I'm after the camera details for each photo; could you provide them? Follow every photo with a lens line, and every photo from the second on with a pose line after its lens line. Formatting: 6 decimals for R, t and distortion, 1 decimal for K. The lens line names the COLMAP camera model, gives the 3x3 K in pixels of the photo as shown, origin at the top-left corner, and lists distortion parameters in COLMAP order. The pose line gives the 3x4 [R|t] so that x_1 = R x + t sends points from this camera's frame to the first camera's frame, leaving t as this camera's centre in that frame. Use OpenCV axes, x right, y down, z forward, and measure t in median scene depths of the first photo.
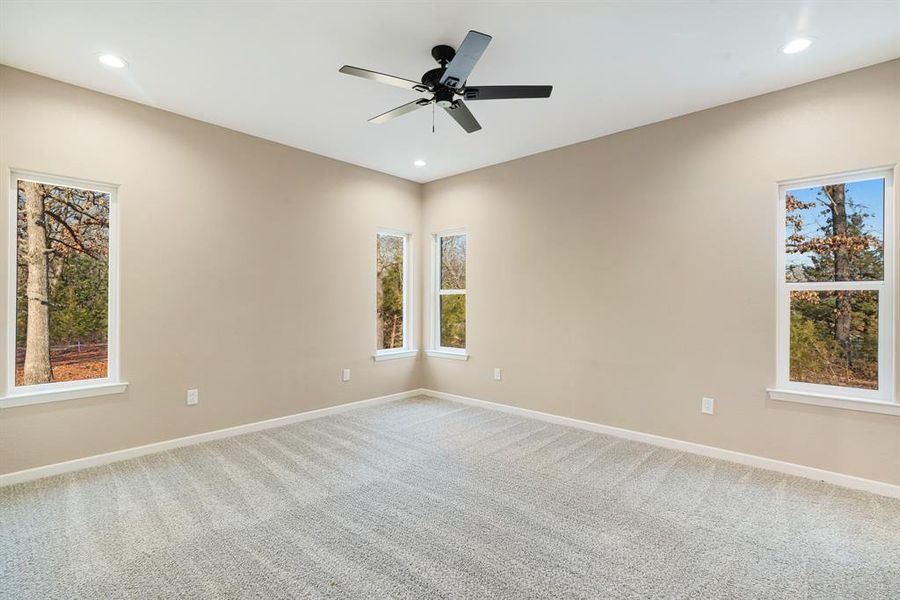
lens RADIAL K [[418.5, 0, 452.9], [0, 418.5, 306.0], [0, 0, 1]] dist [-0.000108, 0.000022]
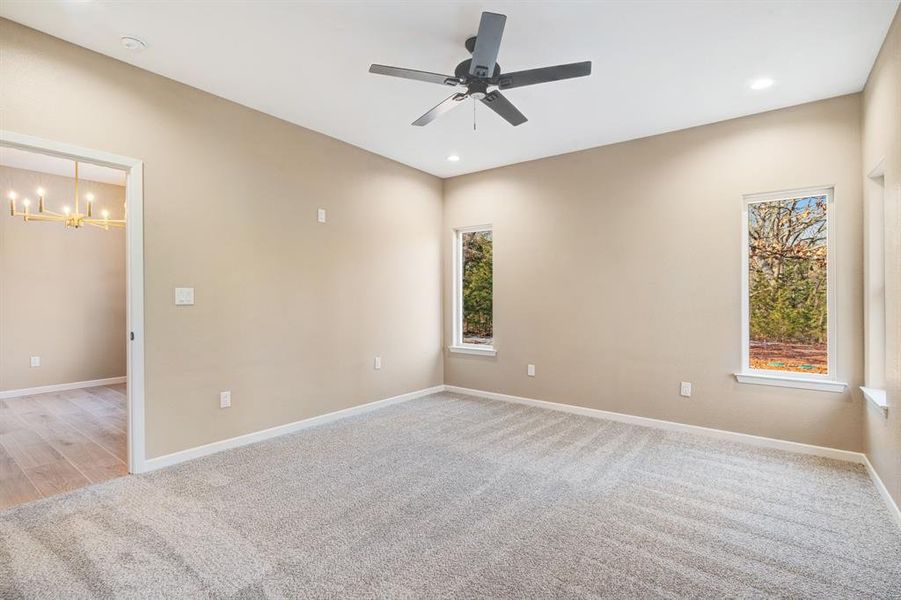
lens RADIAL K [[419.0, 0, 453.4], [0, 419.0, 306.0], [0, 0, 1]] dist [-0.000108, 0.000022]
pose [[0.096091, 0.007629, -0.995343, 0.755068], [-0.022412, 0.999734, 0.005499, 0.010719], [0.995120, 0.021779, 0.096236, 0.676900]]
